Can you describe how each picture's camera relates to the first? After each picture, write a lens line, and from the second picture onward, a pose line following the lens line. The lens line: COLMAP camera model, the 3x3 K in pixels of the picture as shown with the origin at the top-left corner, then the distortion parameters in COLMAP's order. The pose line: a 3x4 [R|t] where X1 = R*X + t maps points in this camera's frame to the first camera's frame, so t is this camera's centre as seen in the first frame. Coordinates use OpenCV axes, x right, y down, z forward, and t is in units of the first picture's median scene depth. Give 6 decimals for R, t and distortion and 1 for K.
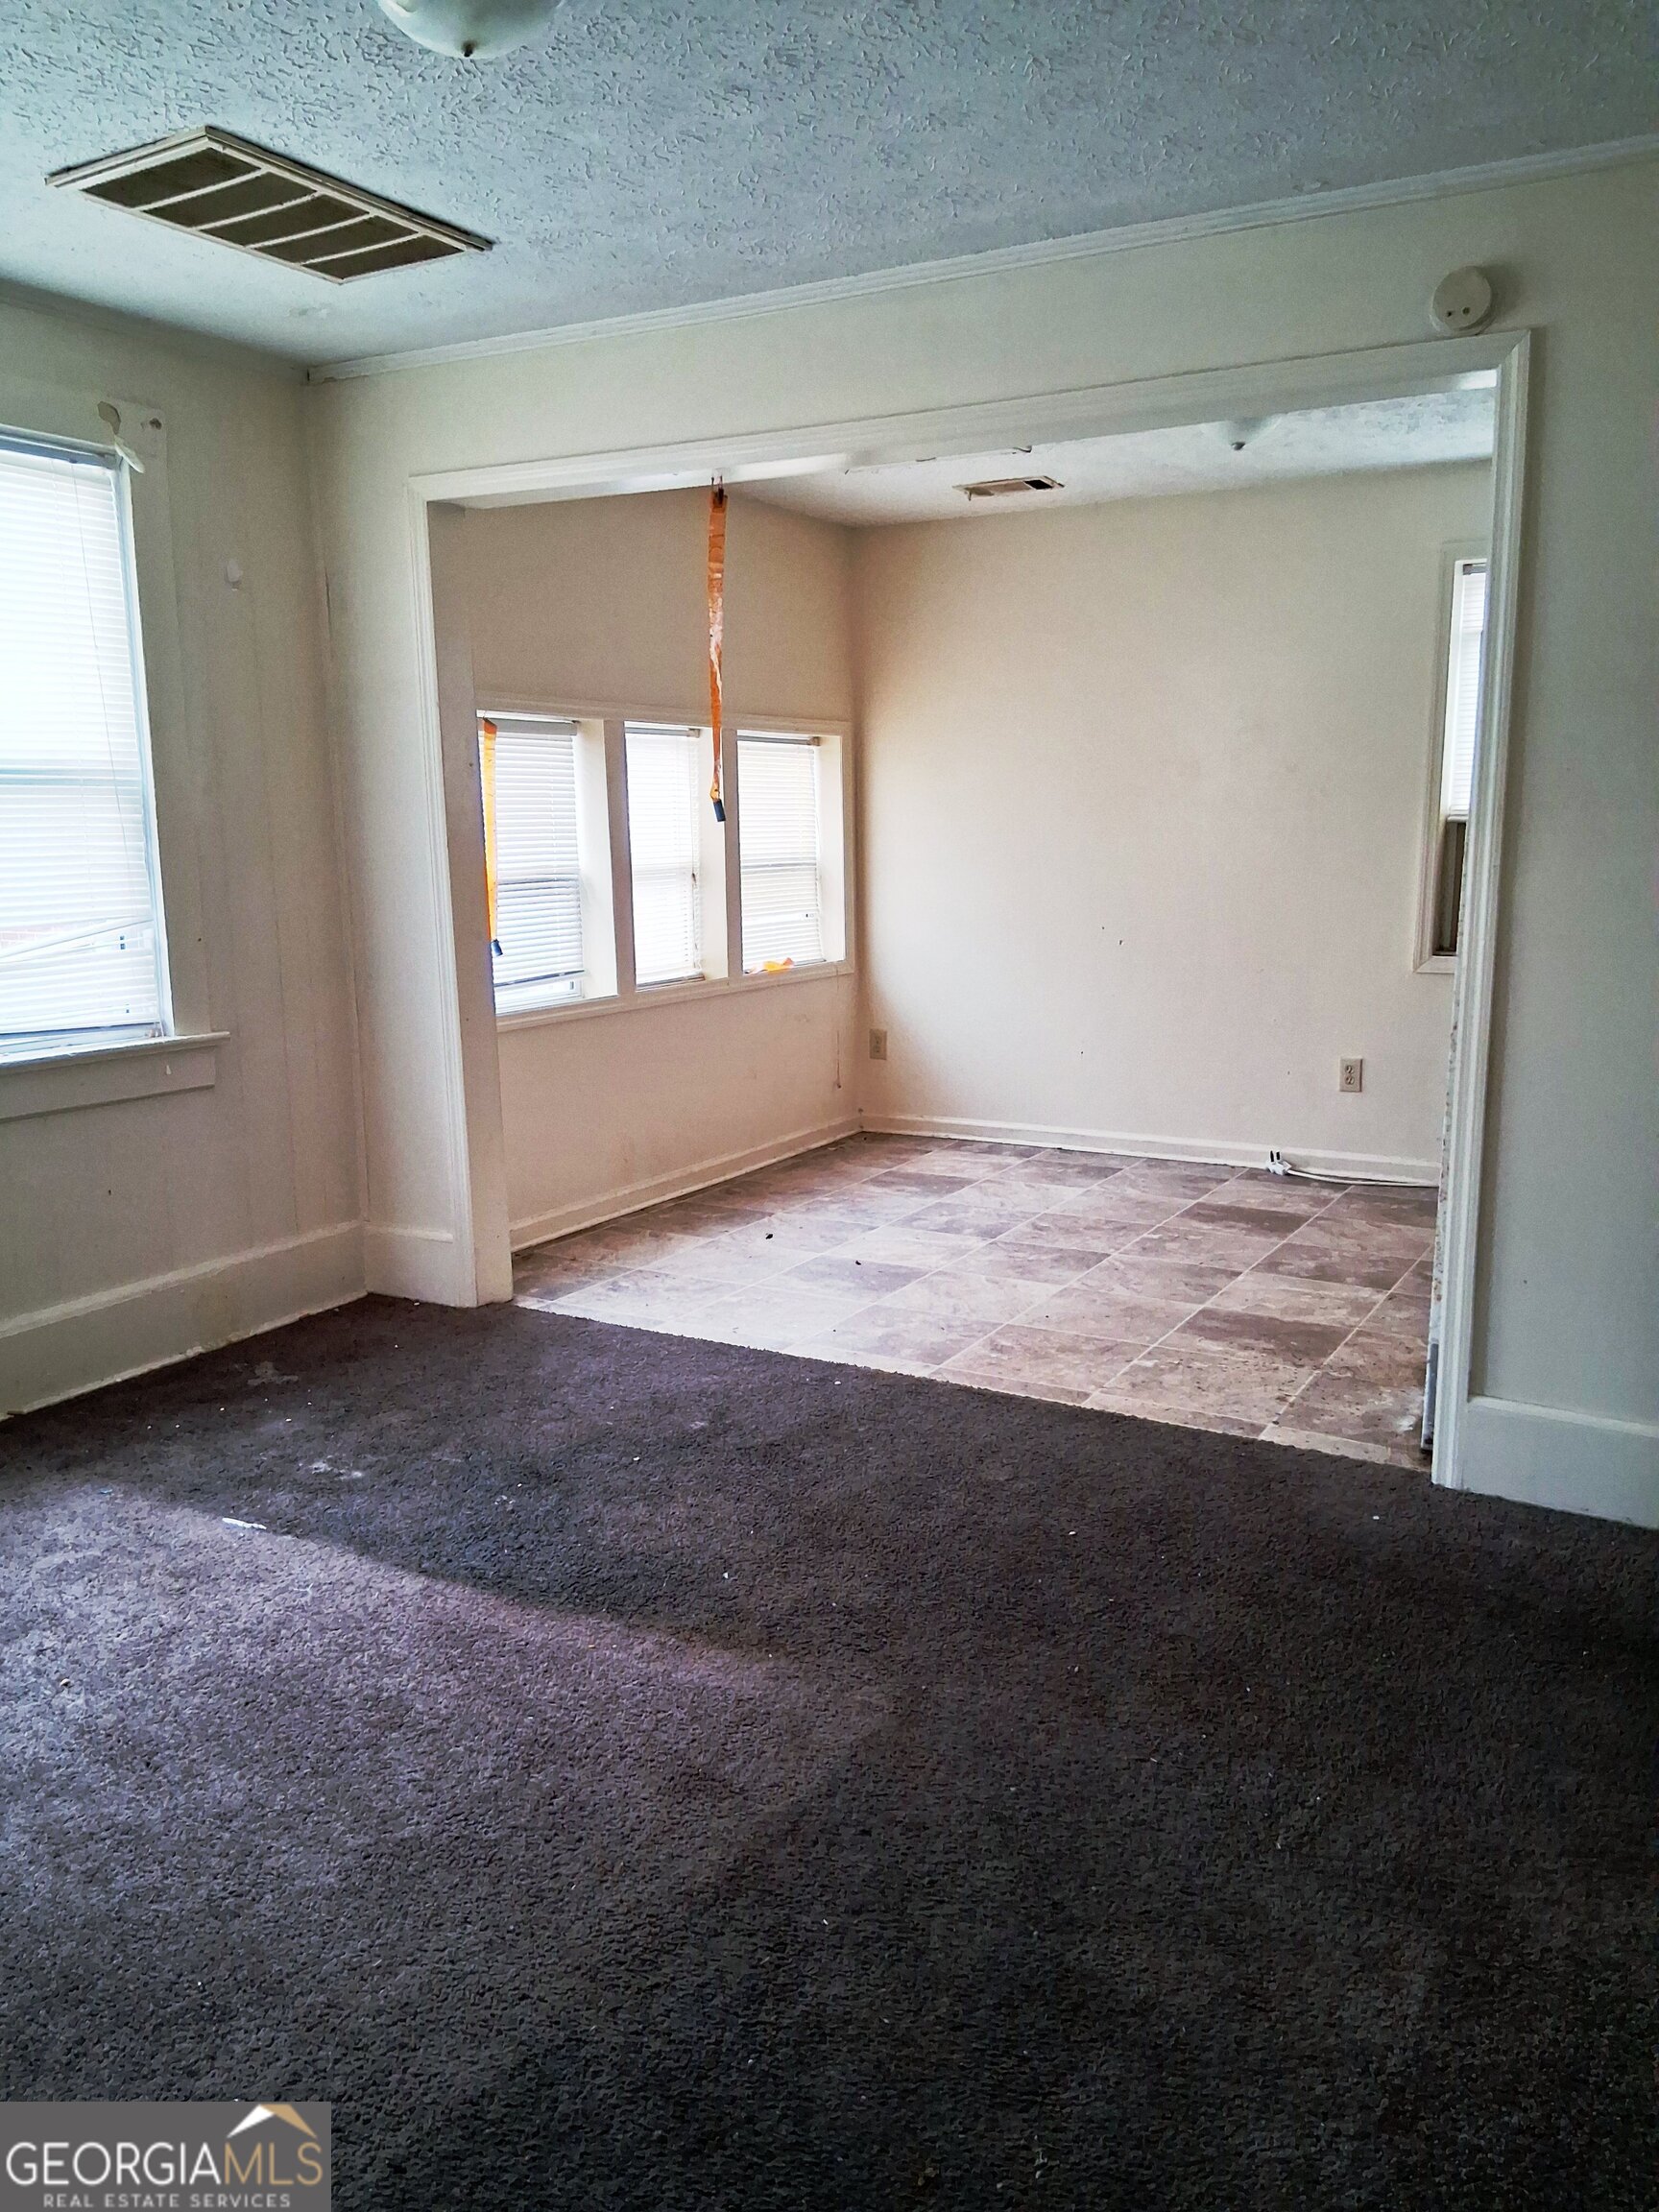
lens RADIAL K [[1673.9, 0, 827.8], [0, 1673.9, 1108.6], [0, 0, 1]] dist [0.045907, 0.000987]
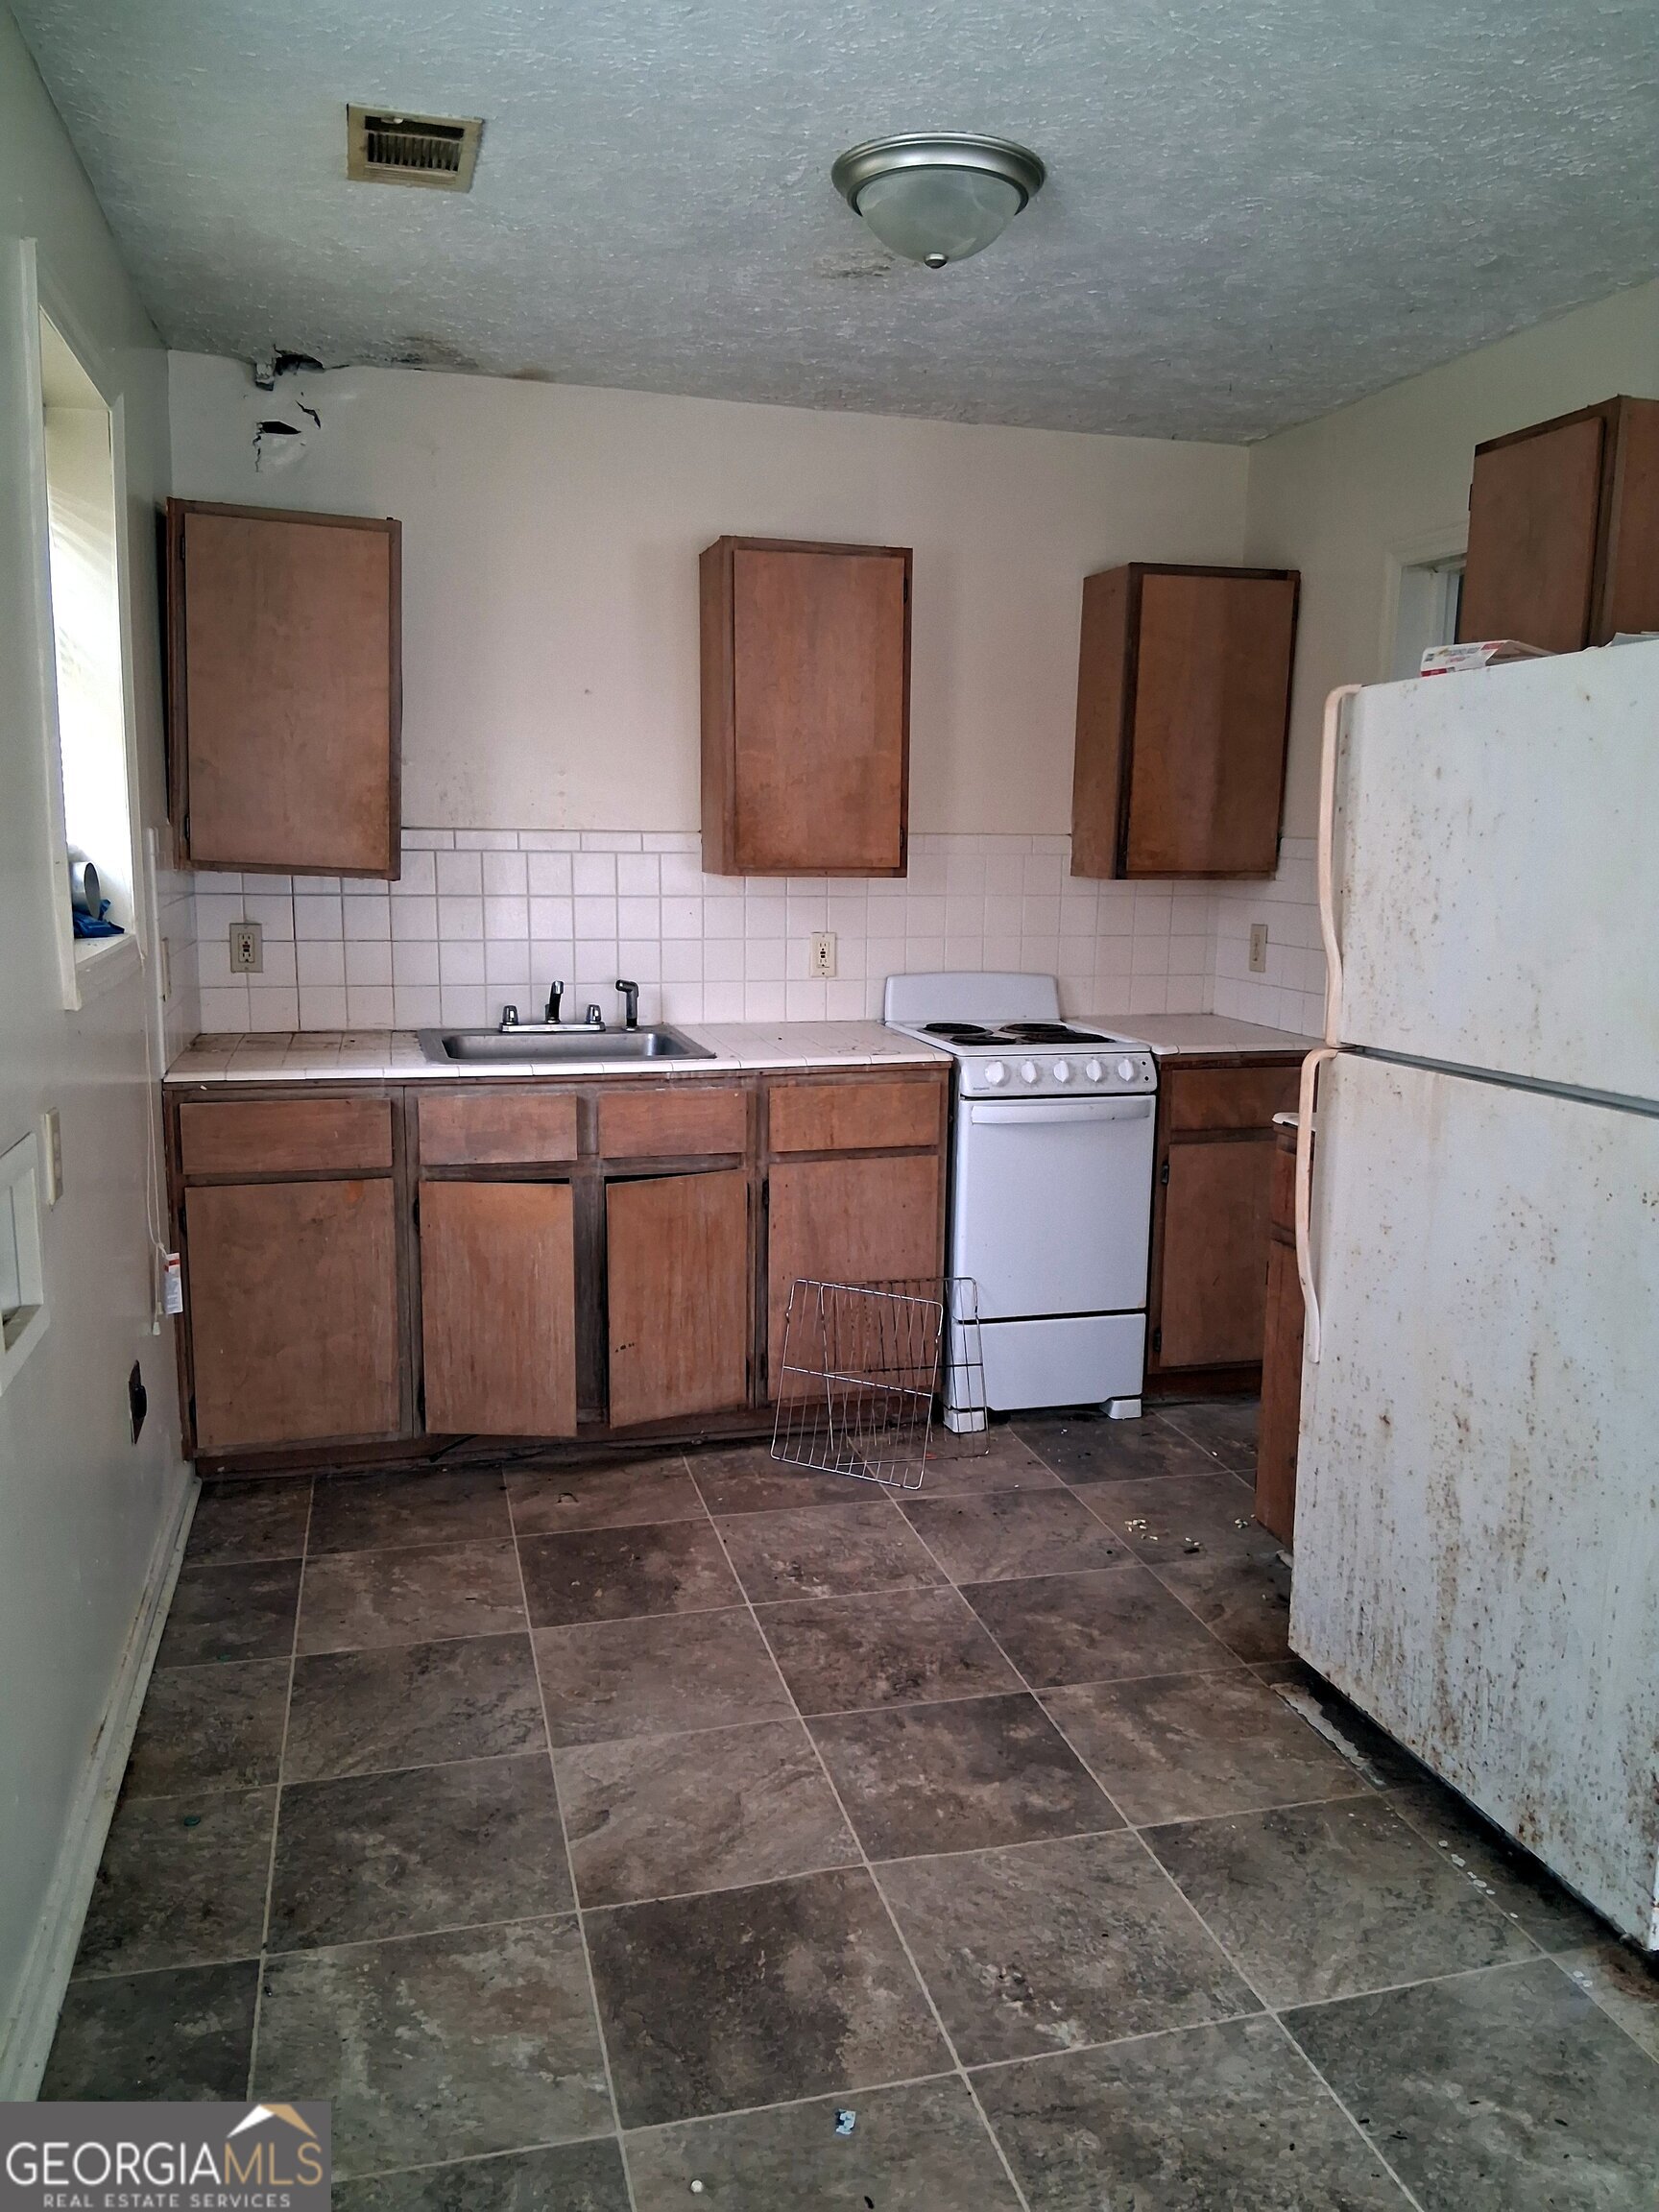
lens RADIAL K [[1673.9, 0, 830.9], [0, 1673.9, 1102.5], [0, 0, 1]] dist [0.045907, 0.000987]
pose [[-0.701217, -0.123242, 0.702215, -0.194620], [0.109193, 0.954761, 0.276602, -0.238144], [-0.704537, 0.270635, -0.656037, 1.243481]]
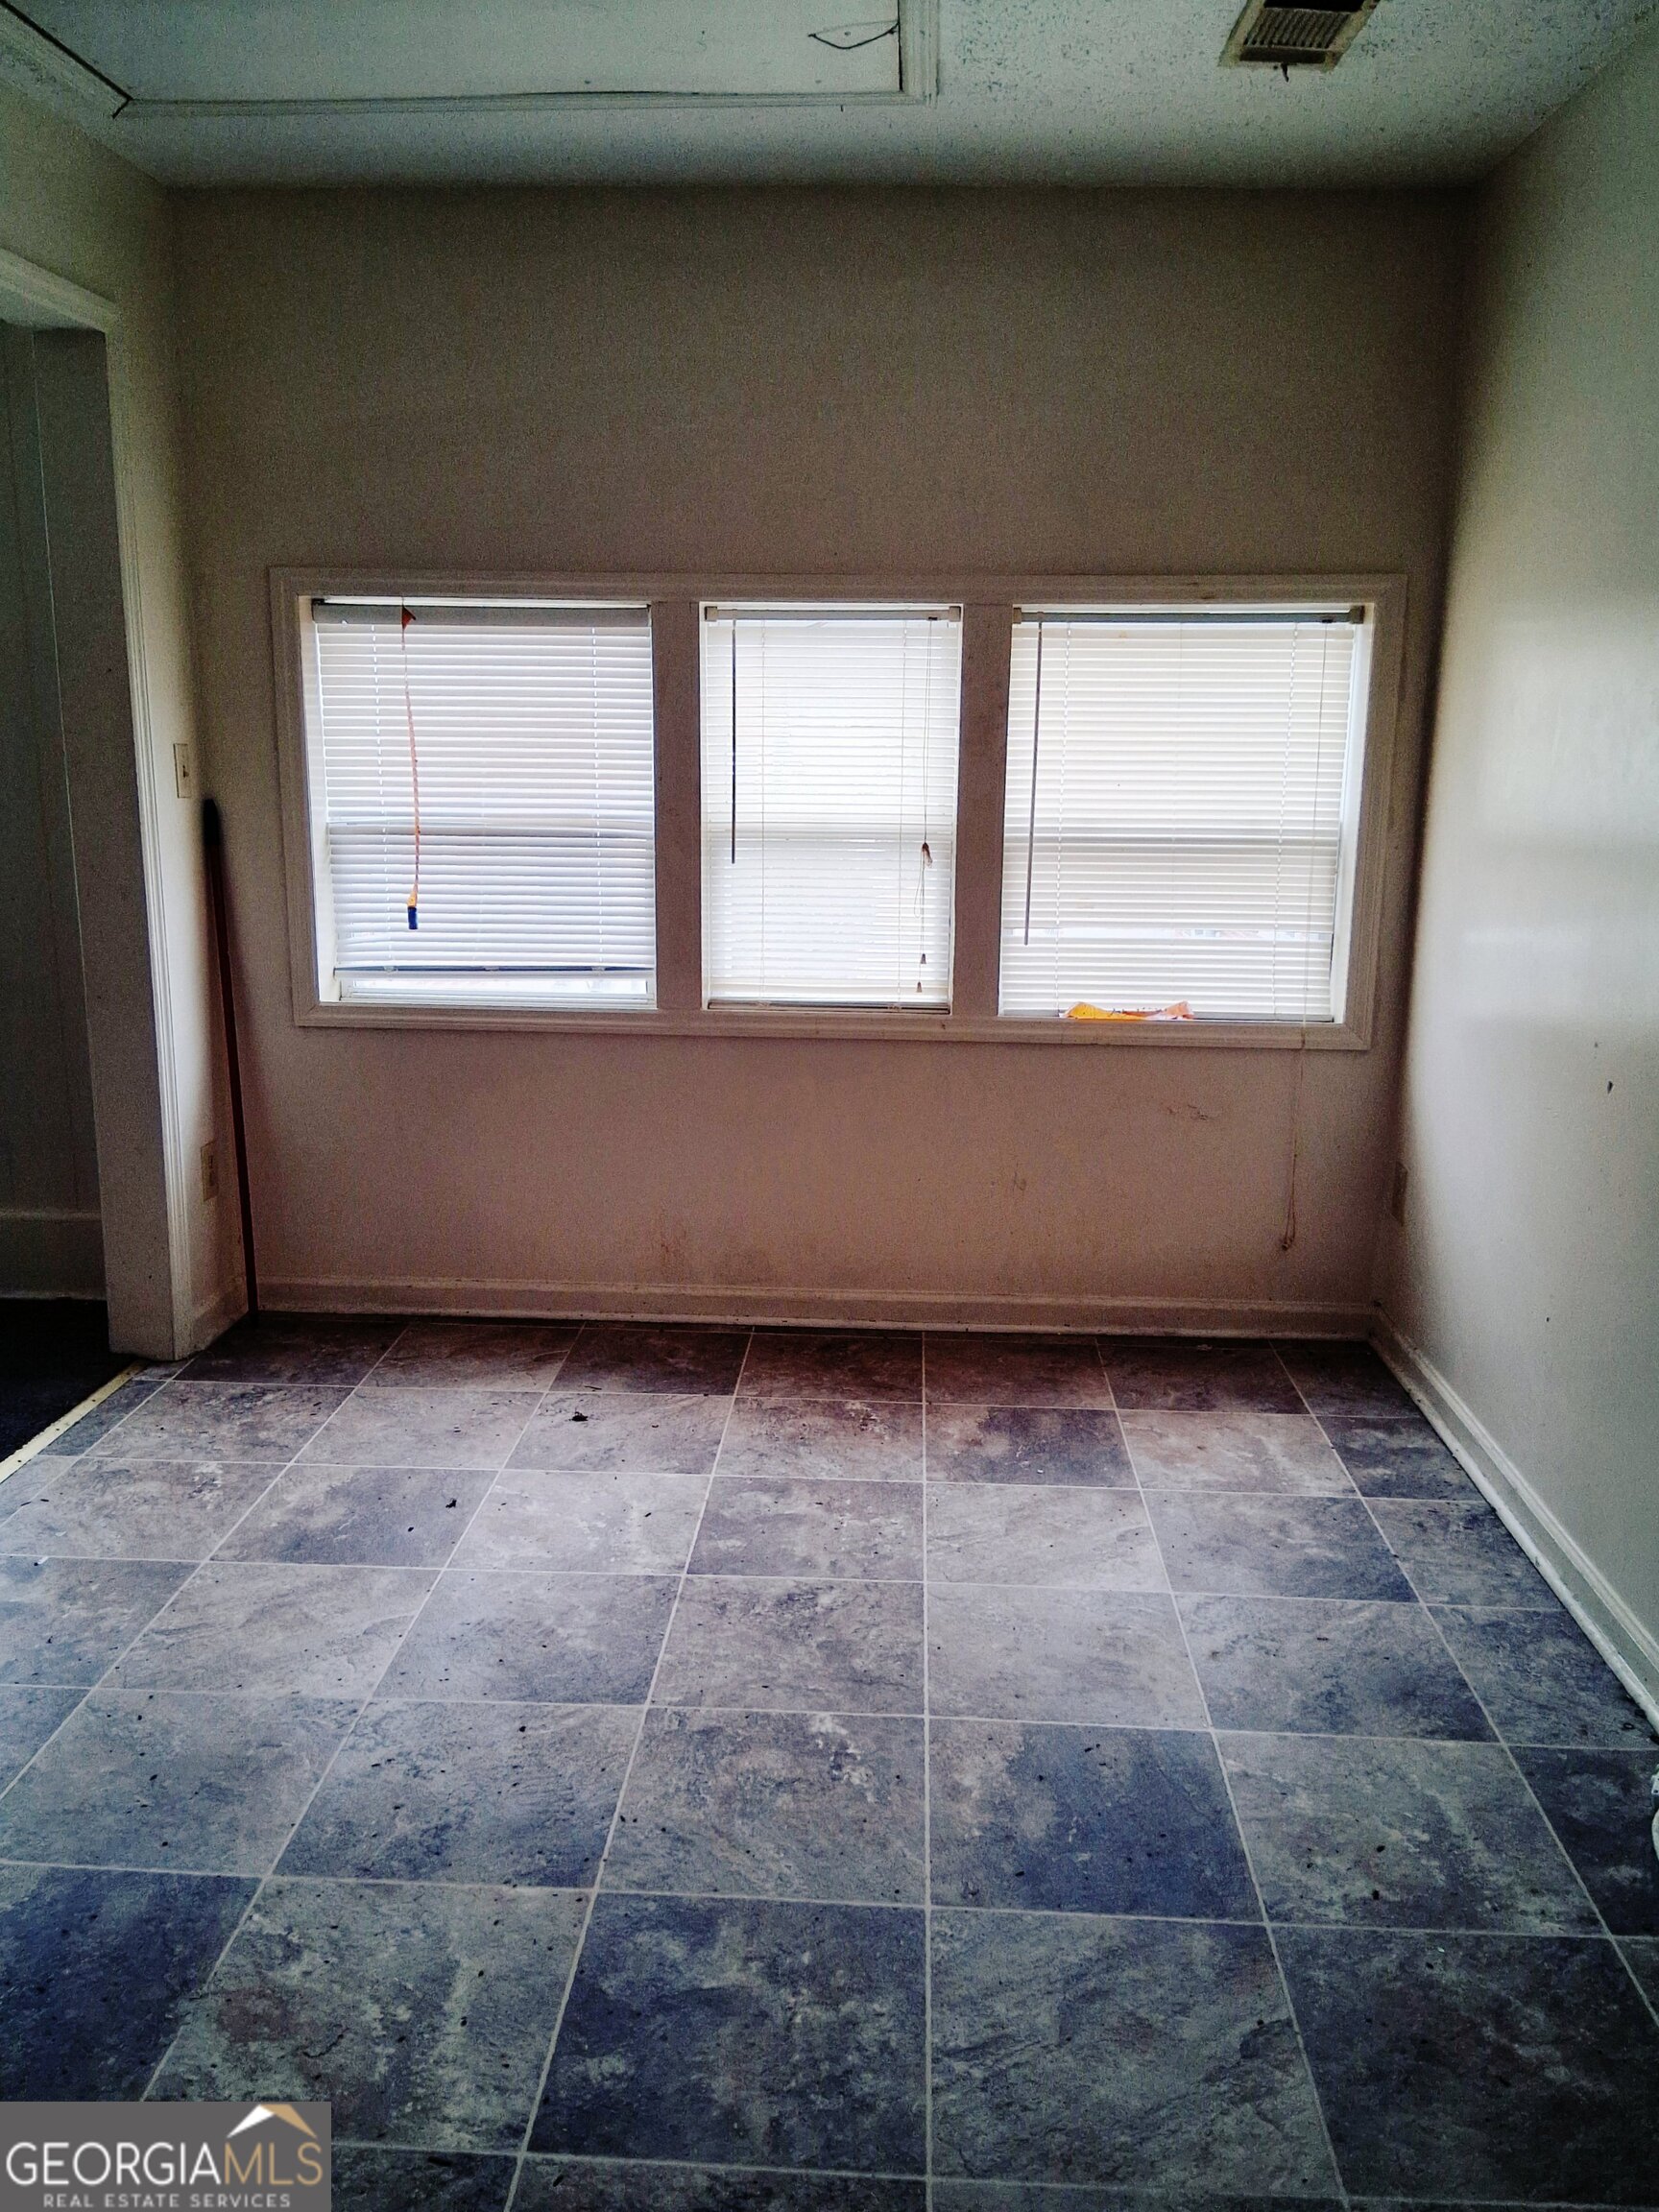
lens RADIAL K [[1772.1, 0, 824.4], [0, 1772.1, 1105.2], [0, 0, 1]] dist [0.041200, -0.024583]
pose [[0.452561, 0.206263, -0.867551, 0.529046], [-0.167371, 0.975239, 0.144557, -0.142383], [0.875886, 0.079782, 0.475877, 0.702654]]
